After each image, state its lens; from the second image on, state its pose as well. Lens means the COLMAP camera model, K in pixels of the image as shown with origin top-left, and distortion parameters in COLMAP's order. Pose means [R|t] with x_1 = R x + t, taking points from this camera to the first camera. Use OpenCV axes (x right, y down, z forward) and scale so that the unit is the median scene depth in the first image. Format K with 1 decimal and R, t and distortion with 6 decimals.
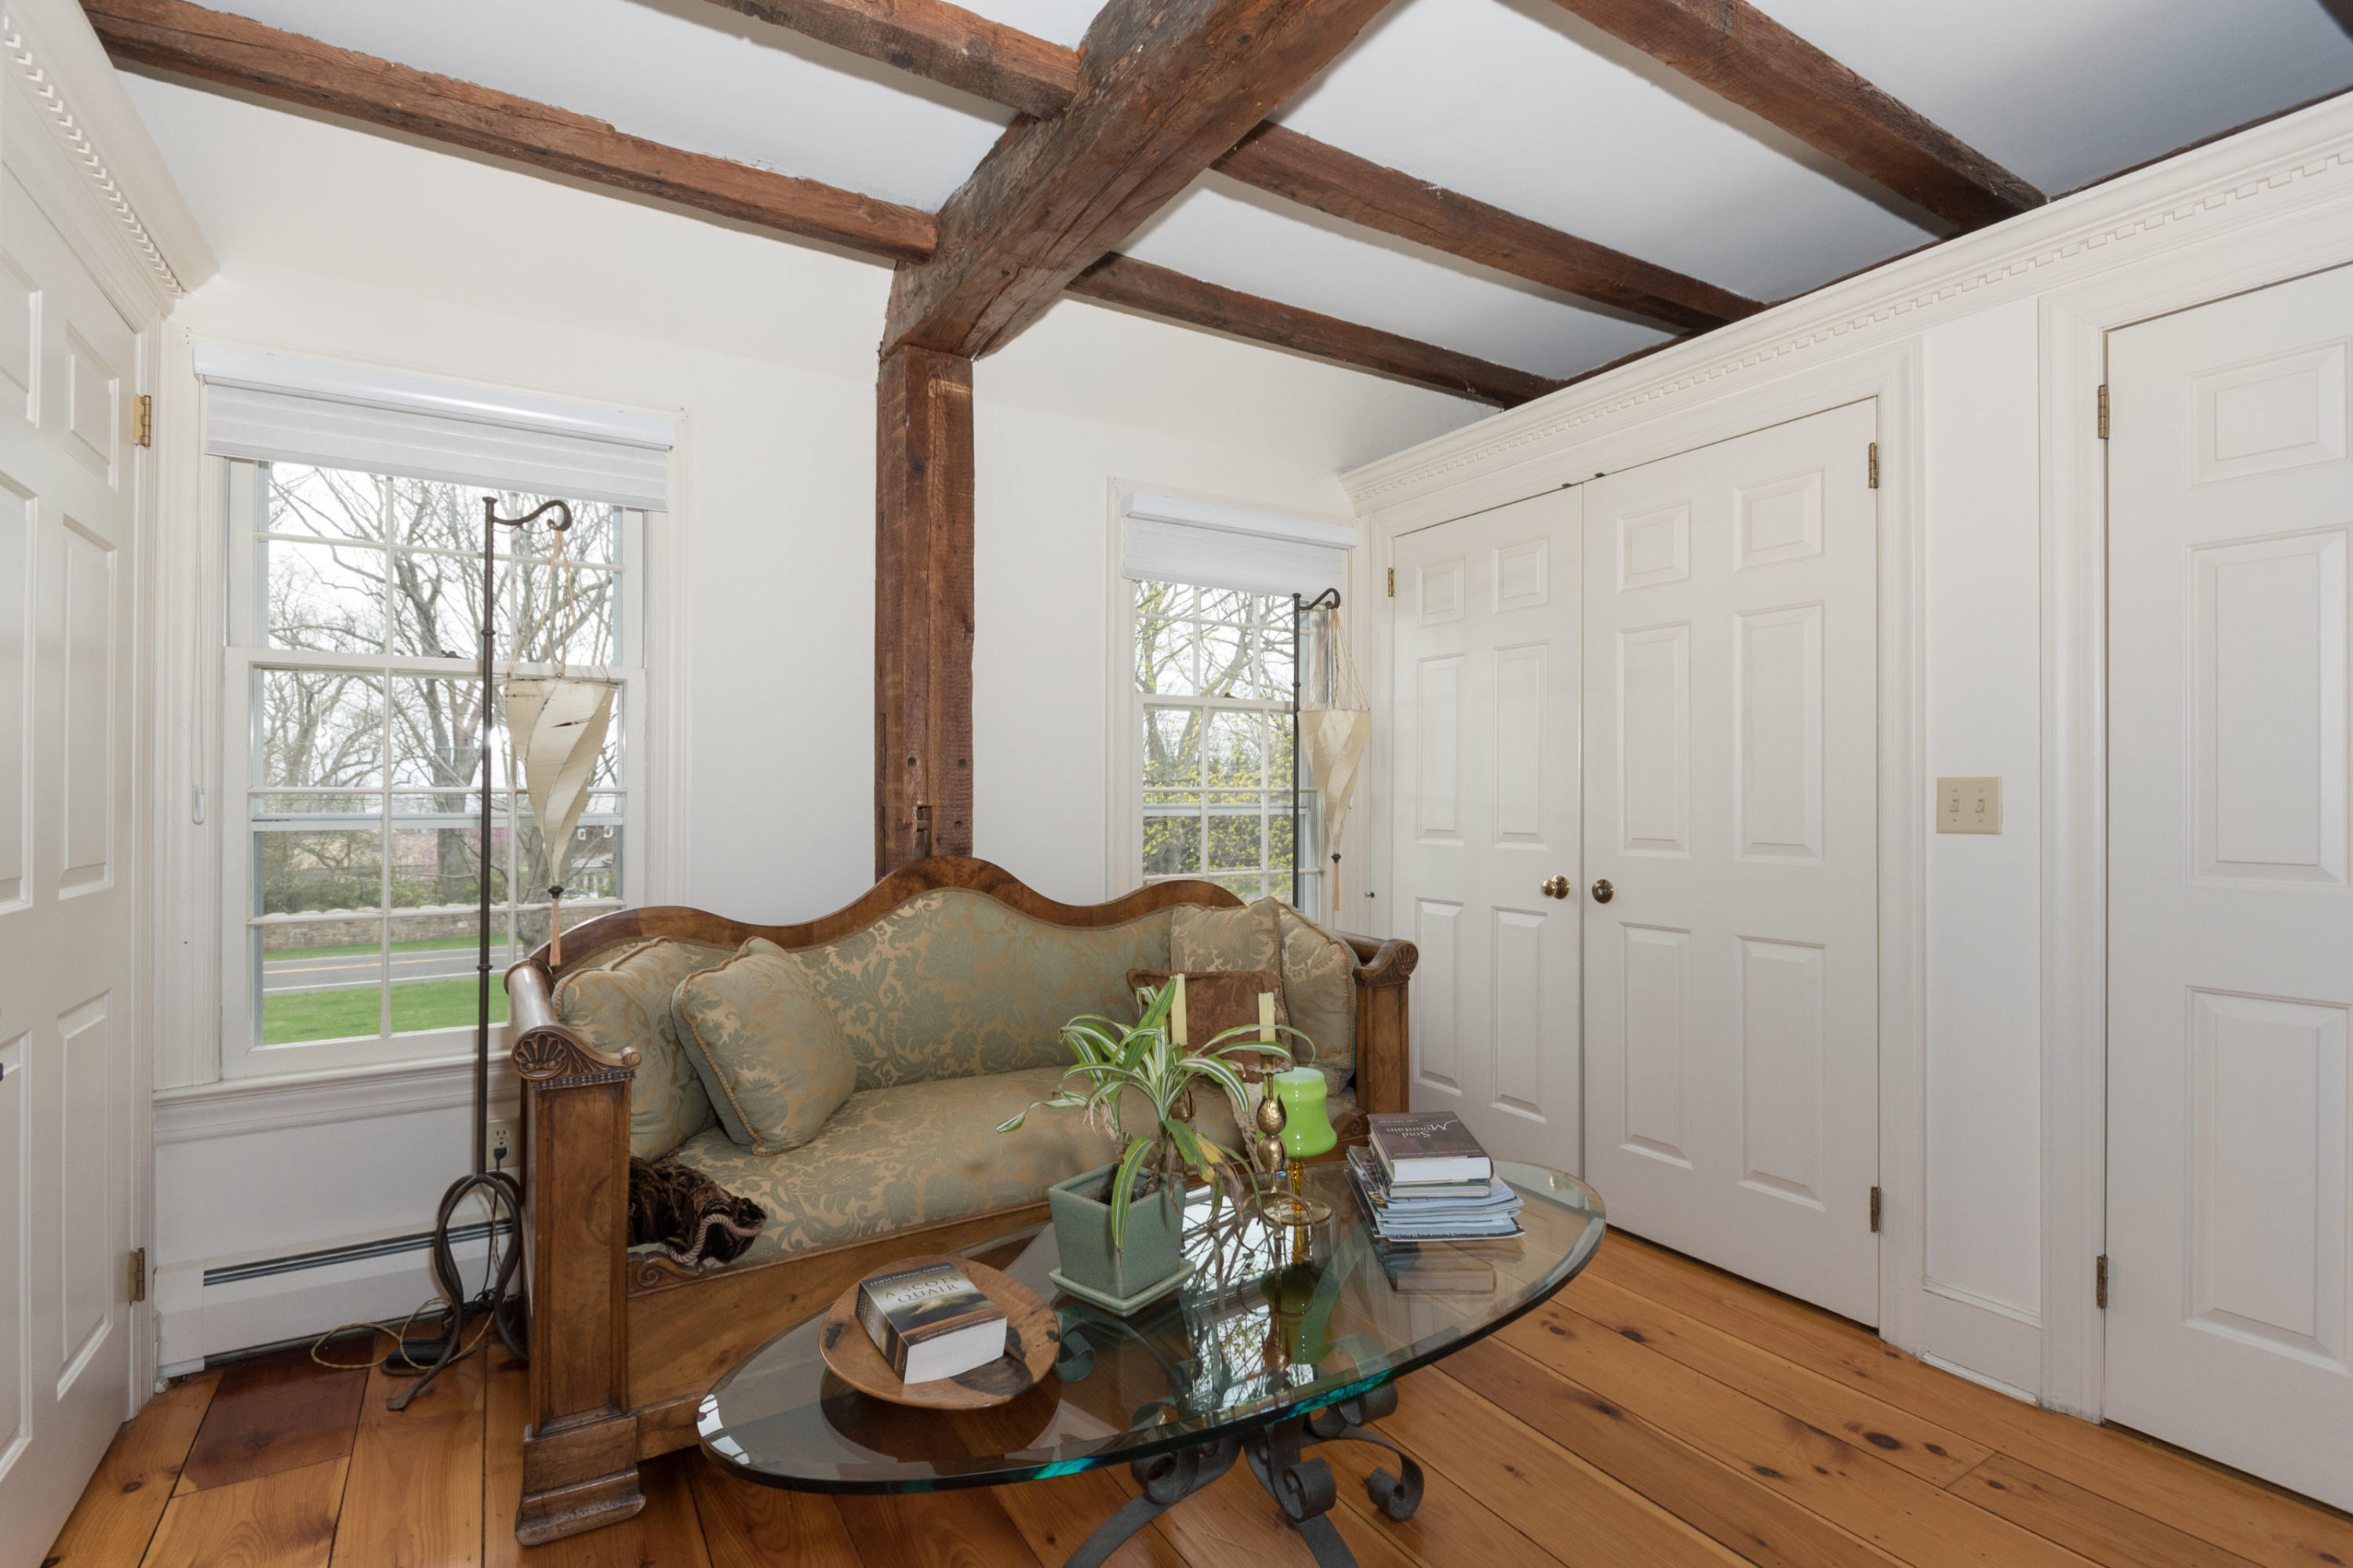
lens RADIAL K [[1082.4, 0, 1176.5], [0, 1082.4, 796.6], [0, 0, 1]] dist [-0.000667, -0.000616]
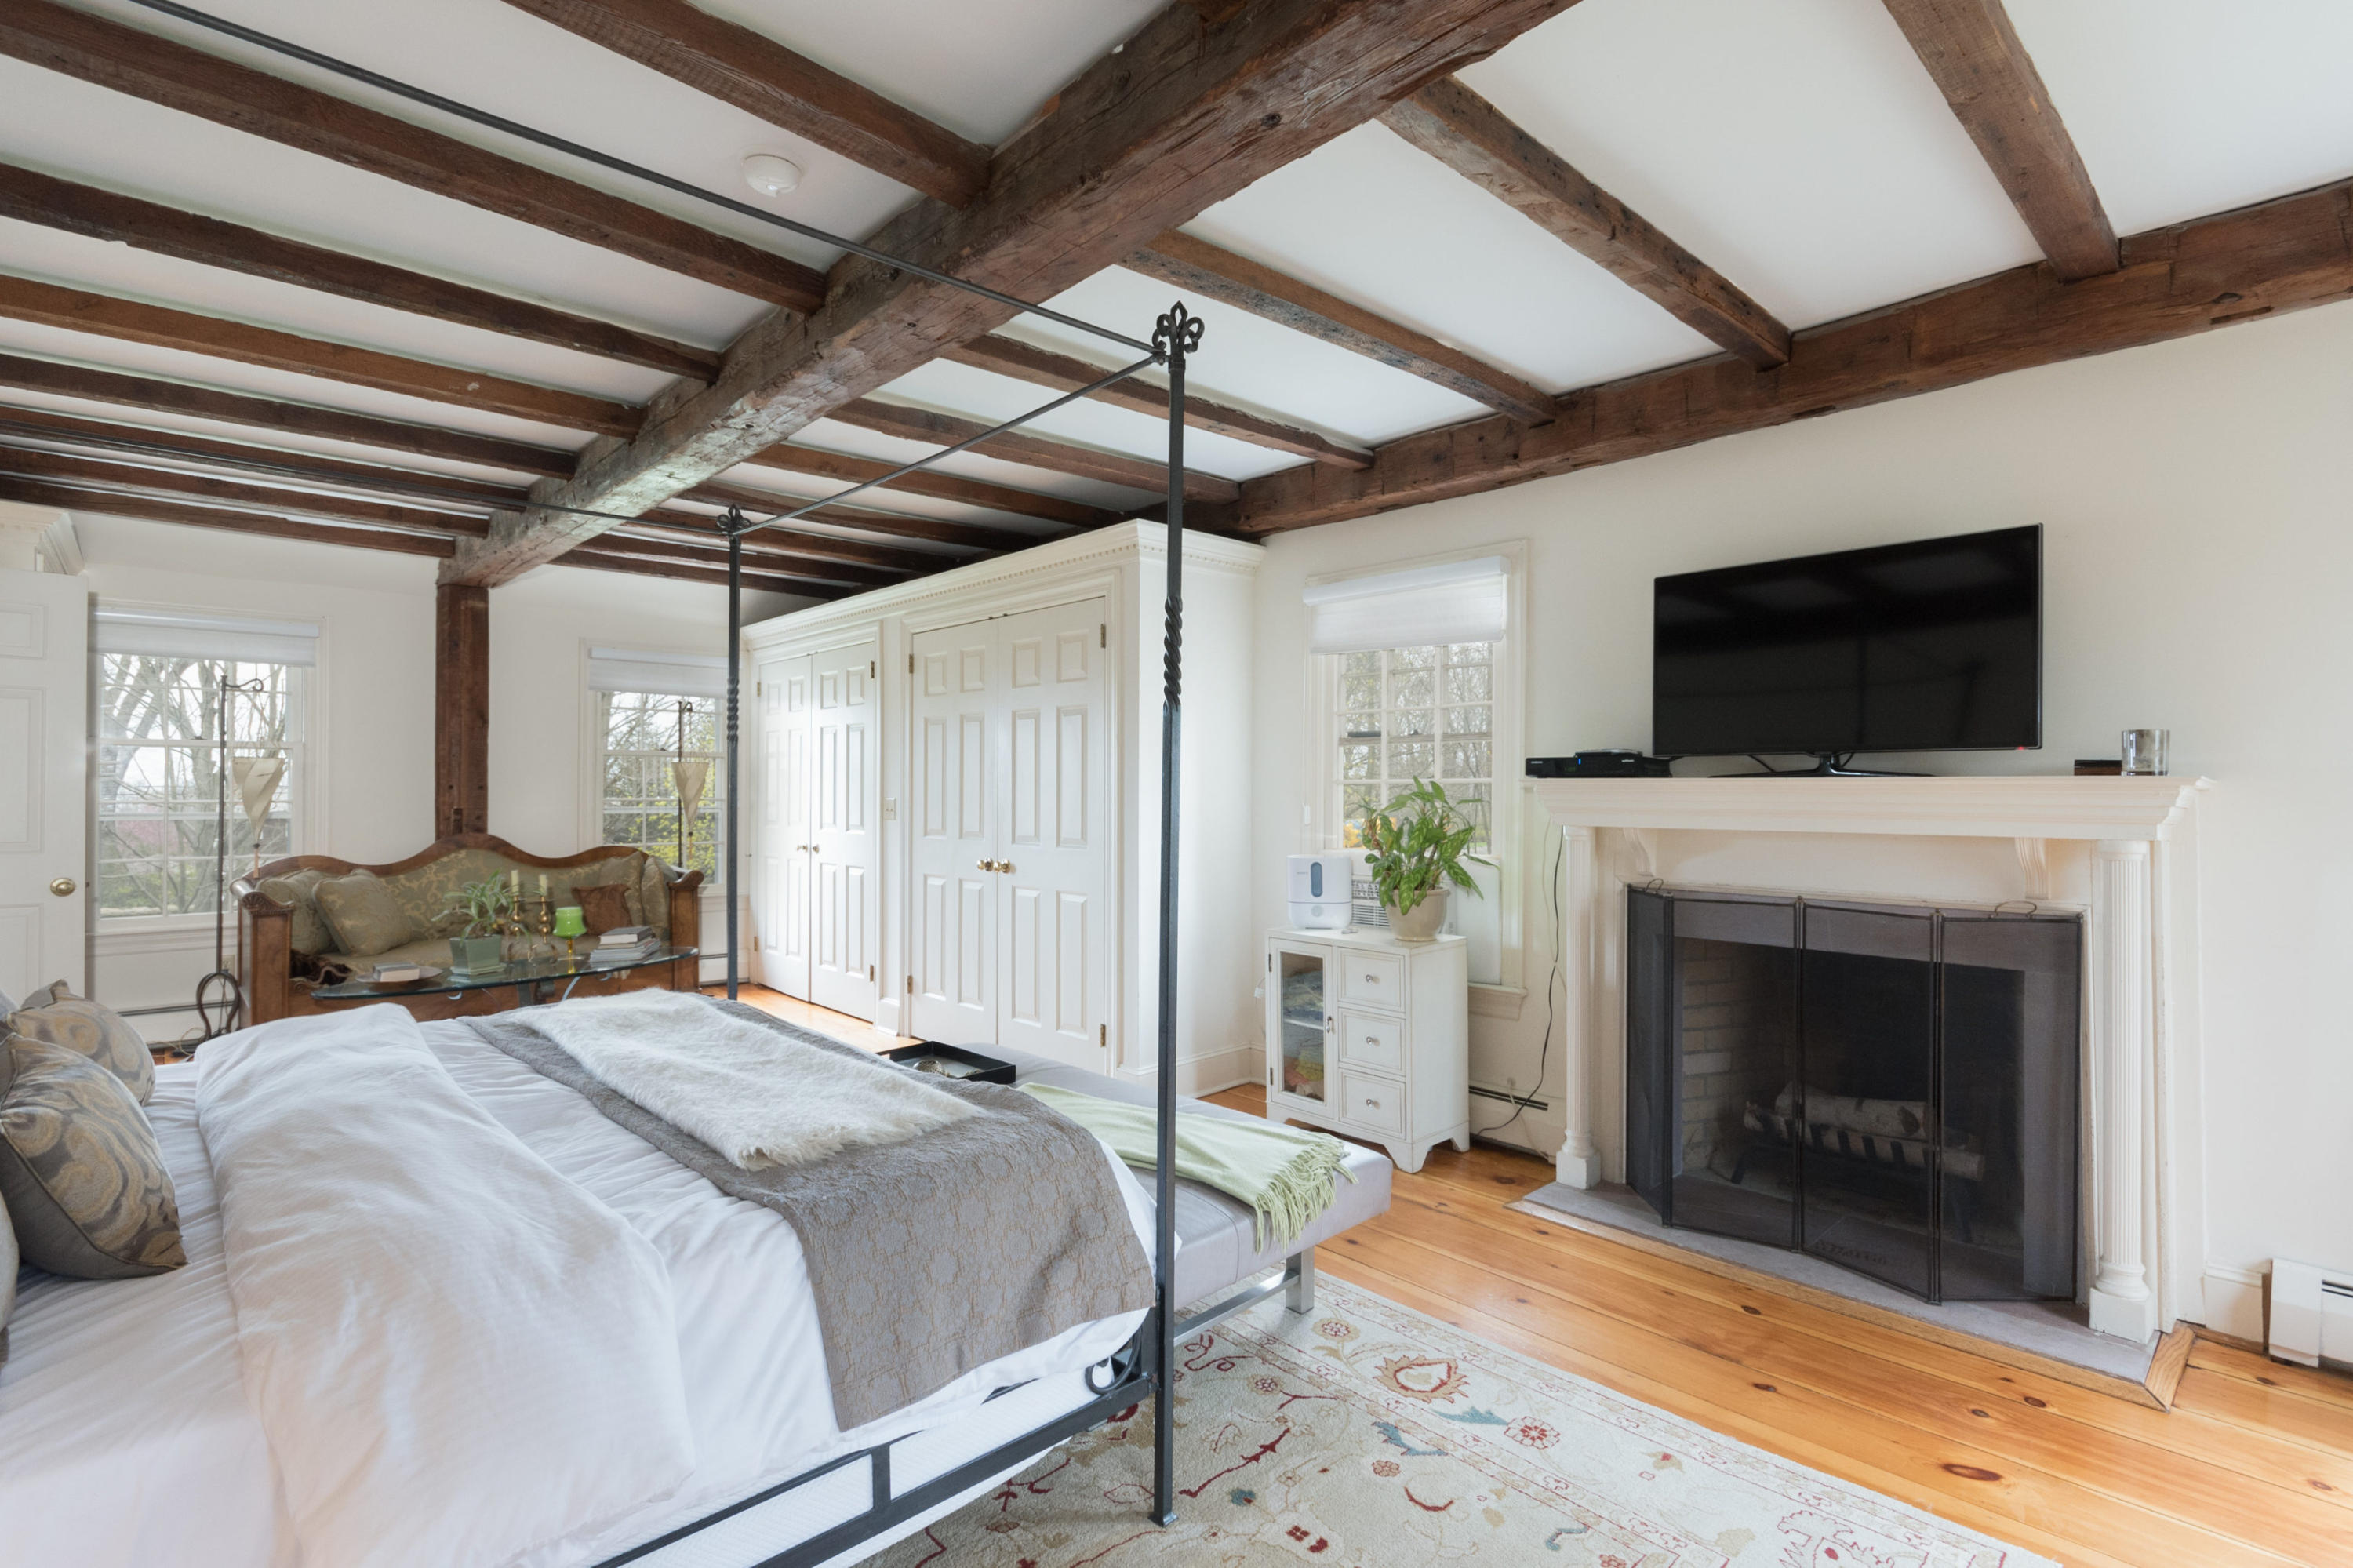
lens RADIAL K [[1082.4, 0, 1176.5], [0, 1082.4, 796.6], [0, 0, 1]] dist [-0.000667, -0.000616]
pose [[0.980099, 0.003001, 0.198485, 0.740509], [-0.005459, 0.999915, 0.011840, -0.049696], [-0.198433, -0.012688, 0.980032, -1.368149]]
